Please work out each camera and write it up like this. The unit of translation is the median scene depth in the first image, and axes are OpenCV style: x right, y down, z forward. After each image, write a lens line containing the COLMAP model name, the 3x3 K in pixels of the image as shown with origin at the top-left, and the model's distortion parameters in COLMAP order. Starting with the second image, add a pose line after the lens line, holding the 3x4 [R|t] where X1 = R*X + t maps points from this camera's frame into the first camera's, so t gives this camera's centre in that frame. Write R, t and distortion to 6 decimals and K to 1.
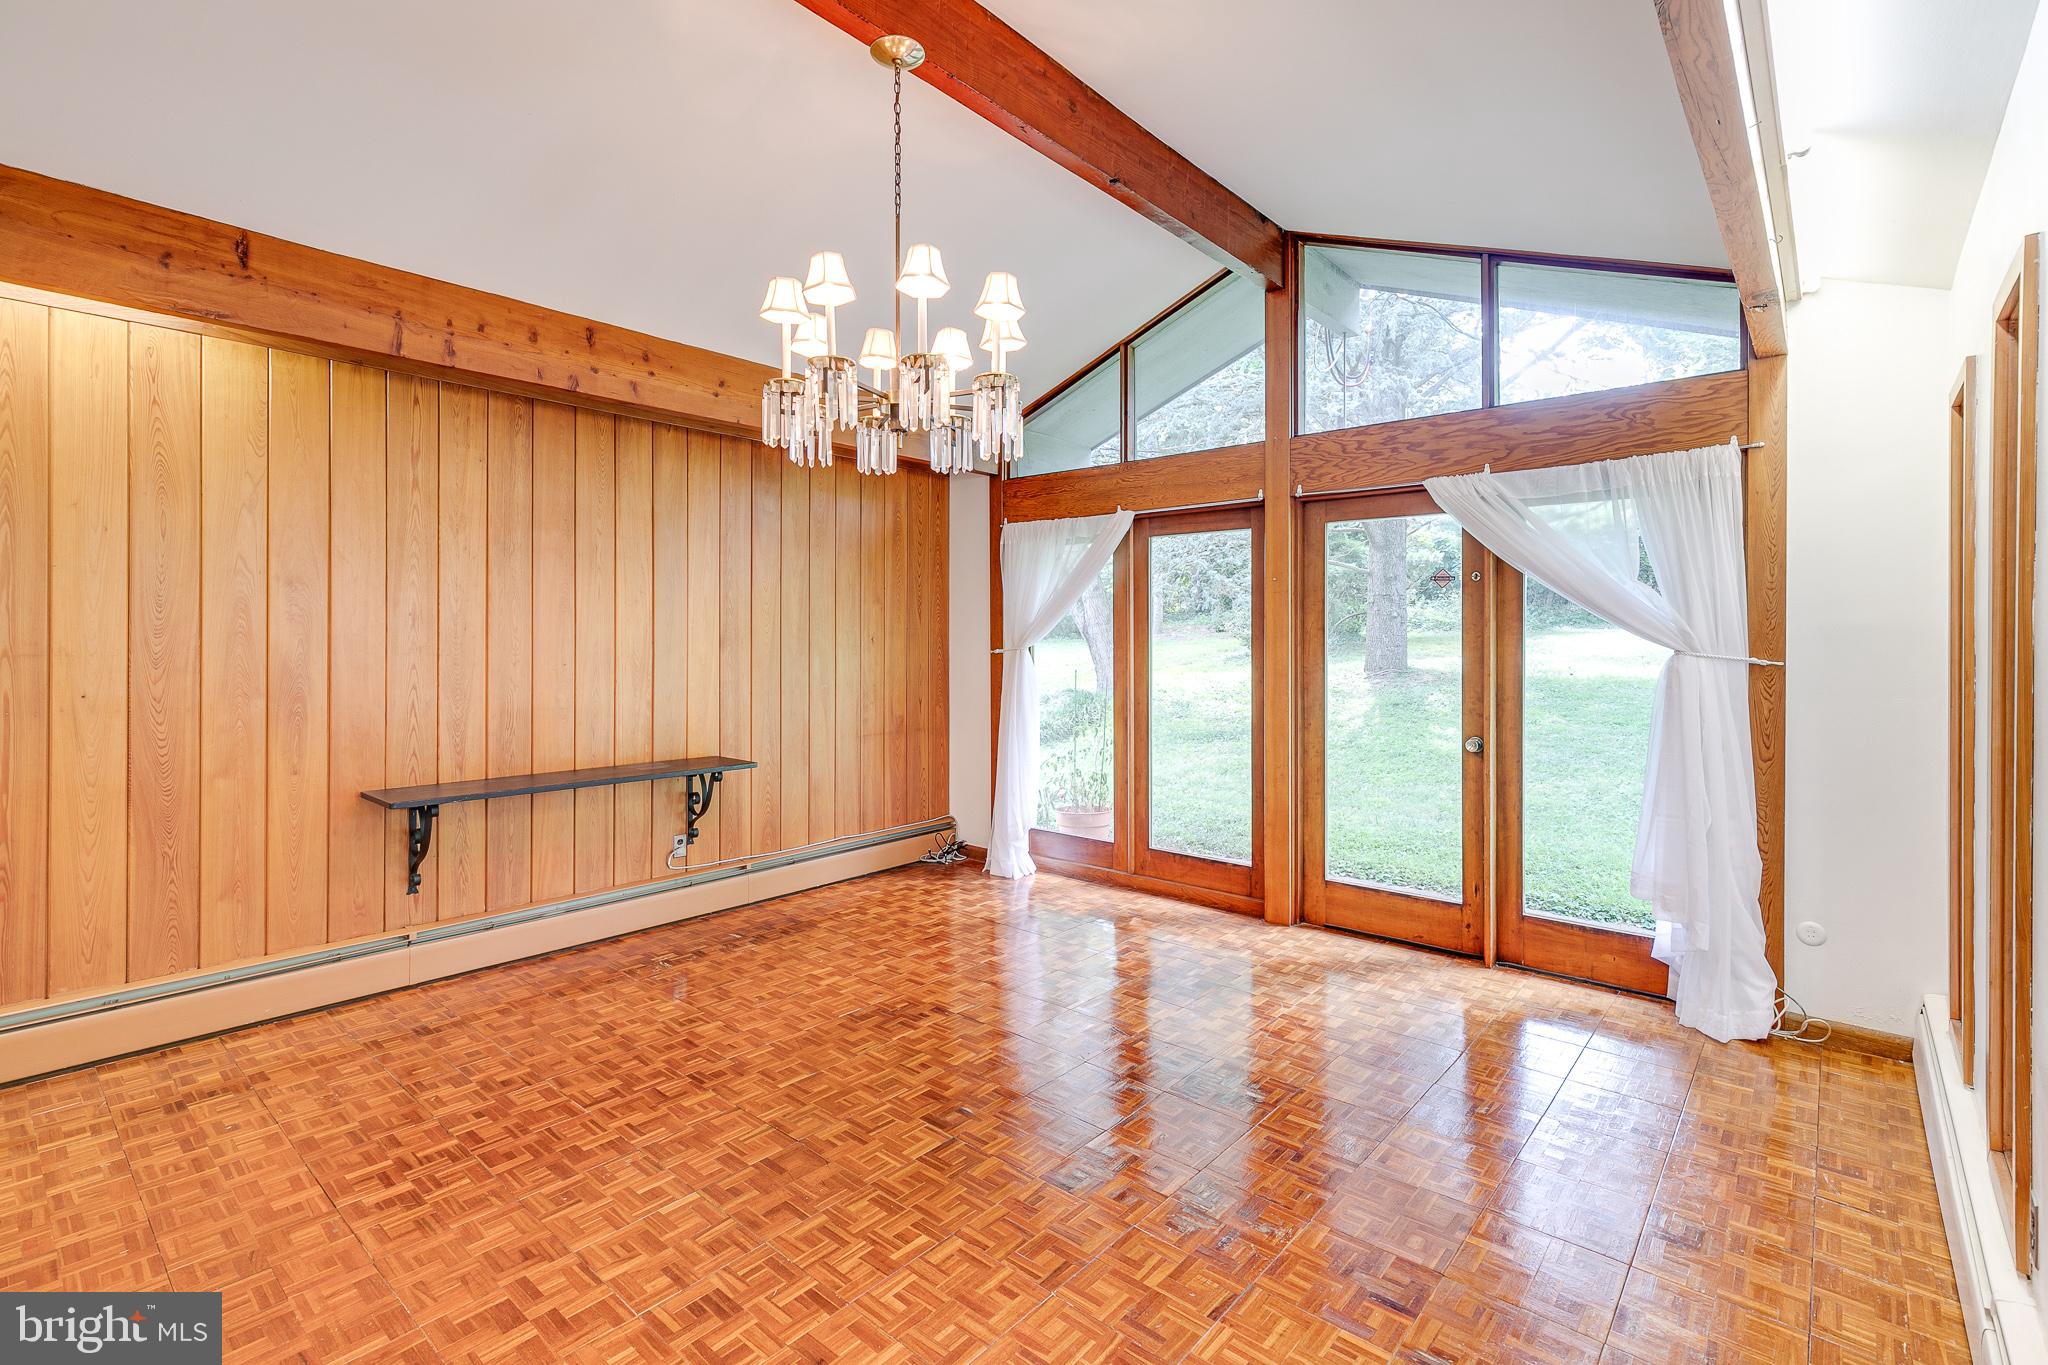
lens RADIAL K [[936.3, 0, 1028.1], [0, 936.3, 643.9], [0, 0, 1]] dist [0.007963, -0.000176]
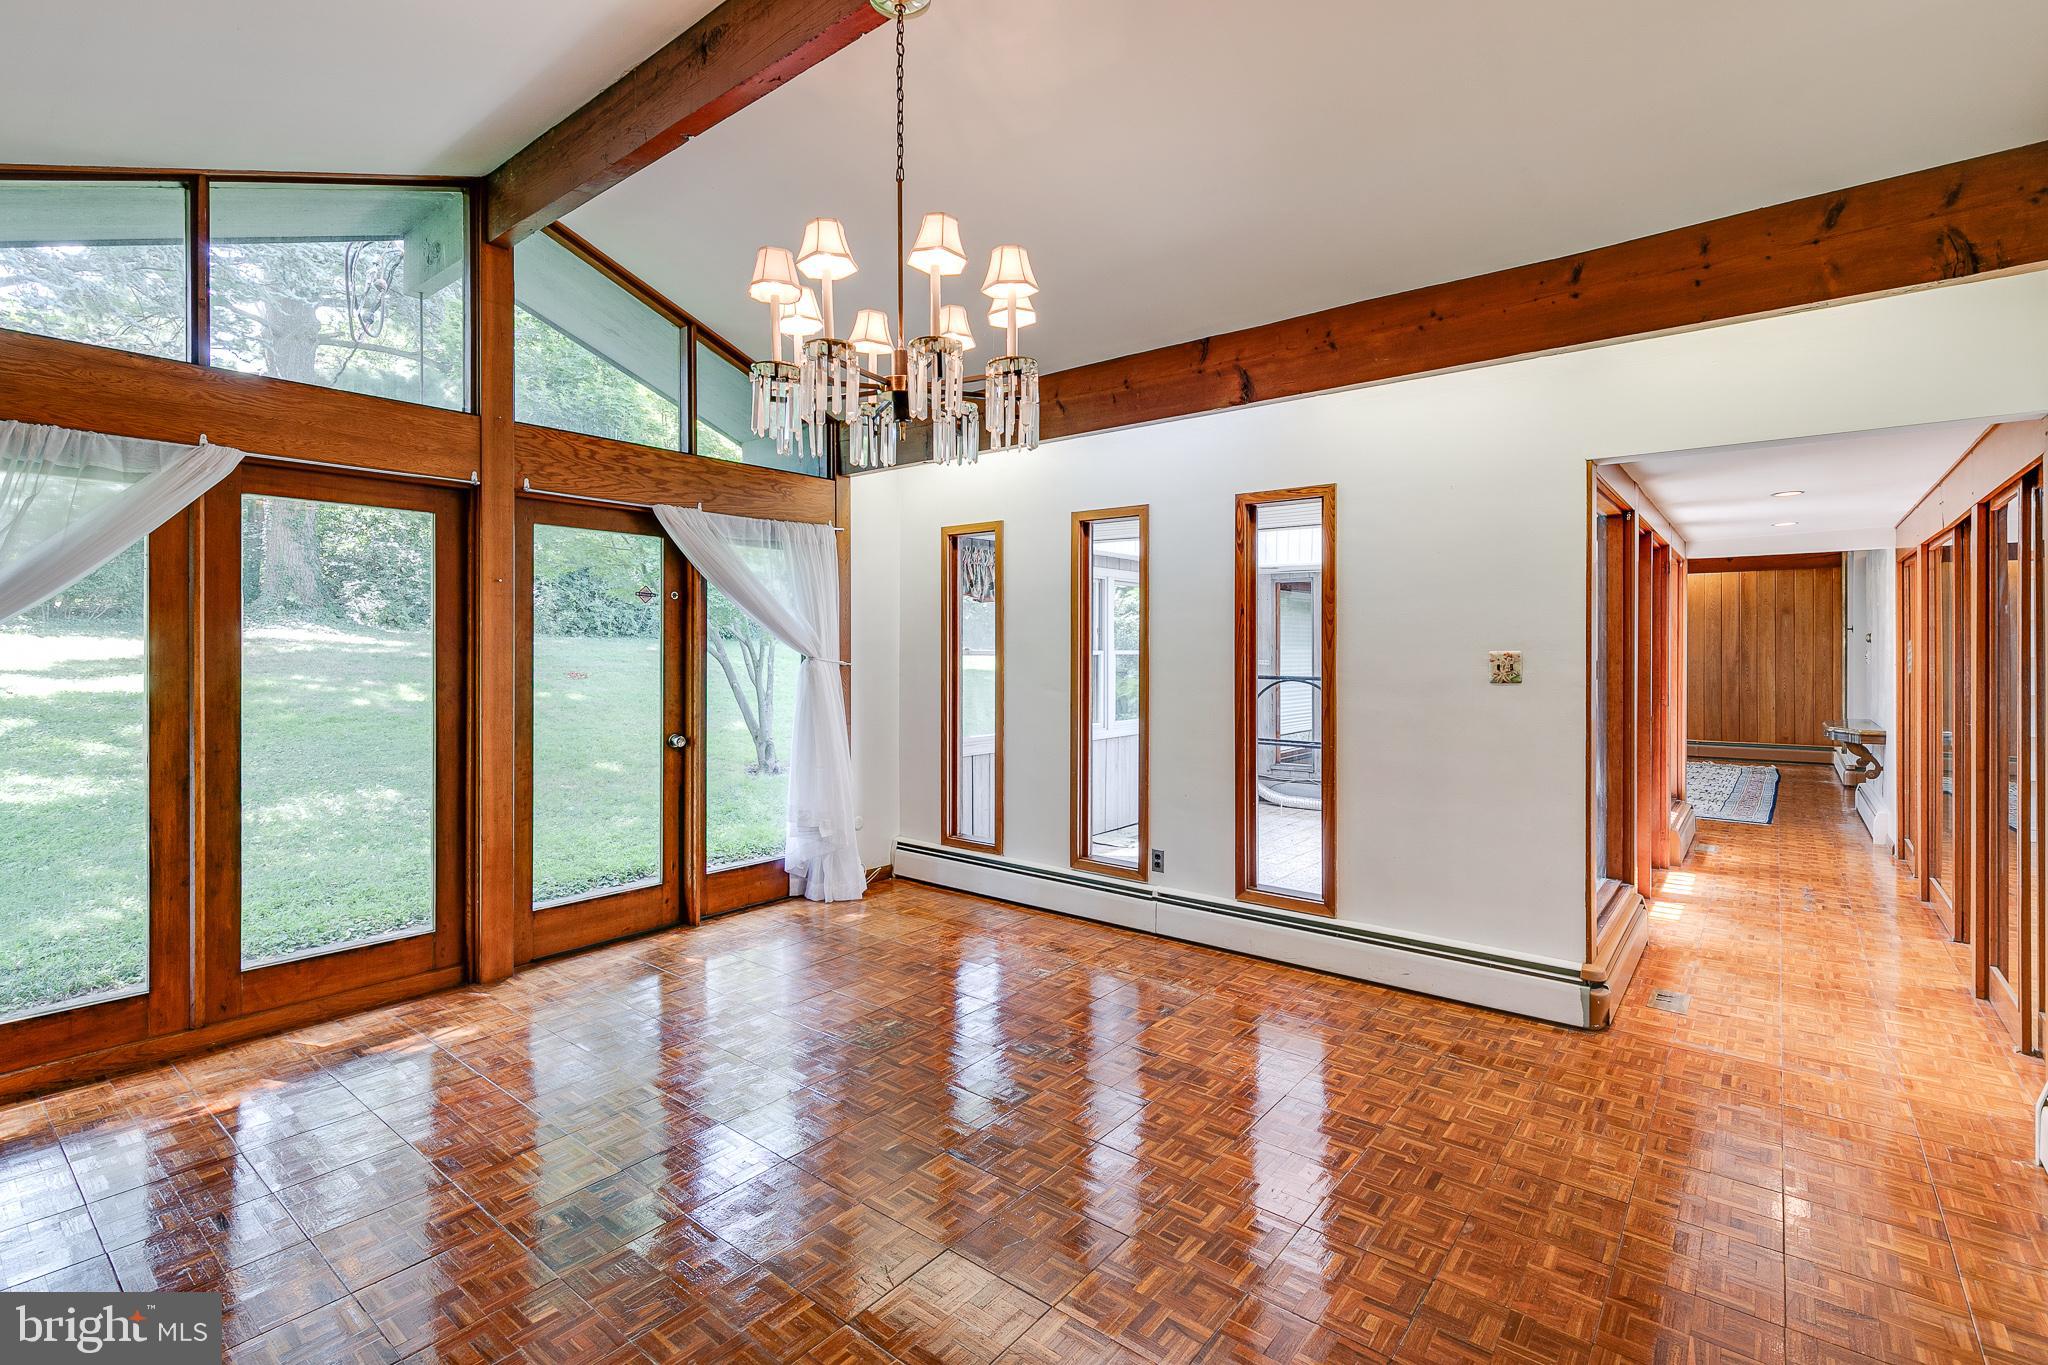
lens RADIAL K [[929.0, 0, 1029.7], [0, 929.0, 650.4], [0, 0, 1]] dist [0.004722, -0.000456]
pose [[-0.037519, -0.002437, 0.999293, -0.628660], [0.003718, 0.999990, 0.002578, -0.005069], [-0.999289, 0.003812, -0.037509, 0.556609]]
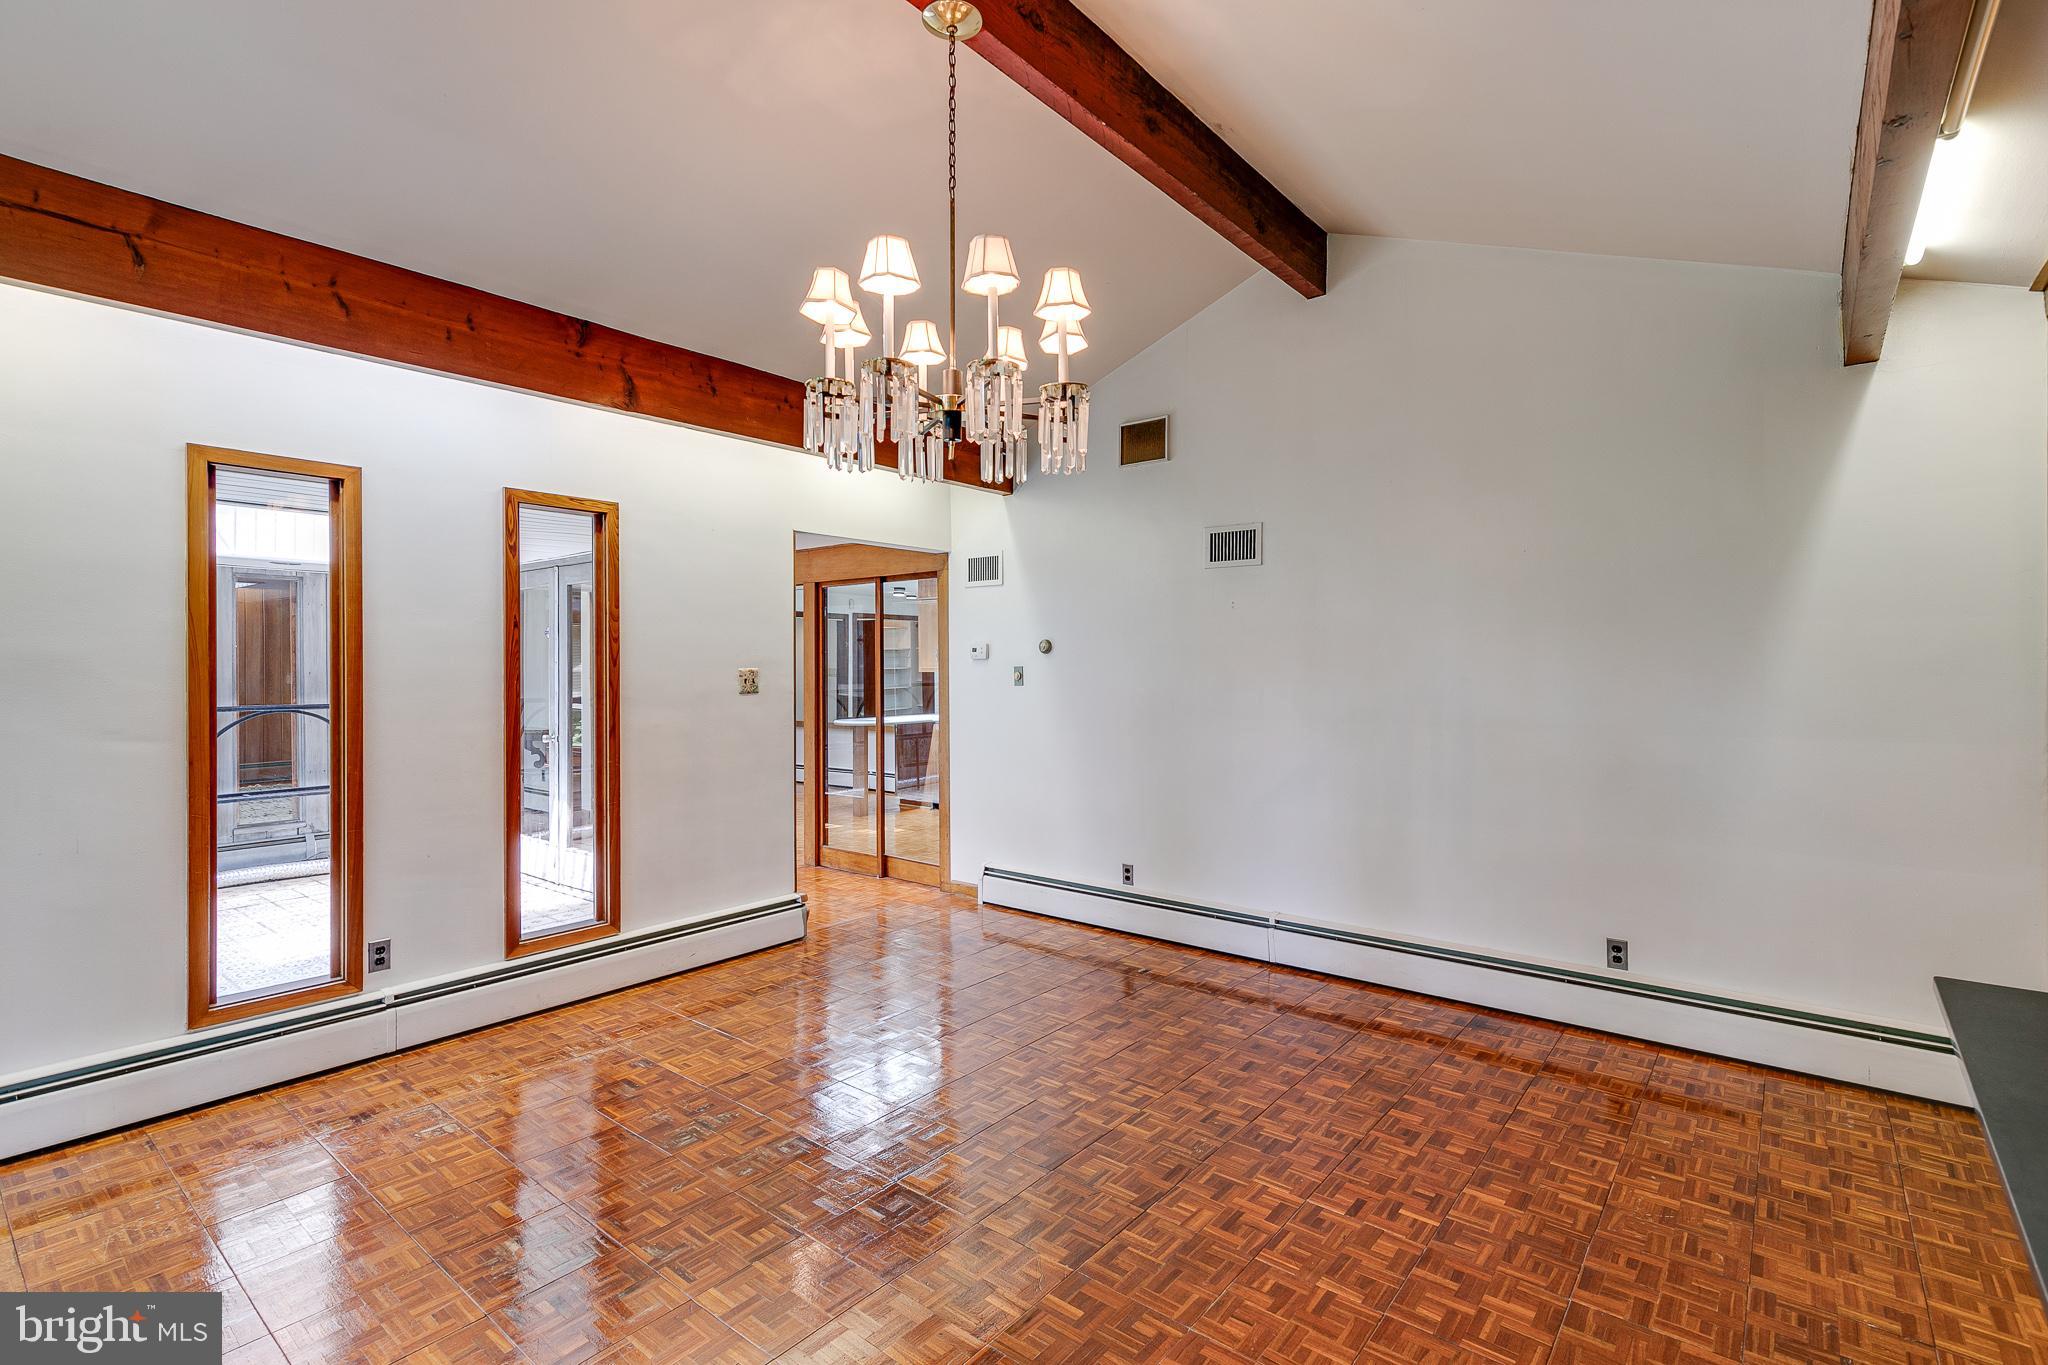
lens RADIAL K [[951.0, 0, 1027.8], [0, 951.0, 666.6], [0, 0, 1]] dist [0.001553, 0.000013]
pose [[-0.999431, 0.002882, -0.033613, -0.108999], [0.002729, 0.999986, 0.004586, -0.006766], [0.033626, 0.004492, -0.999424, 1.168983]]
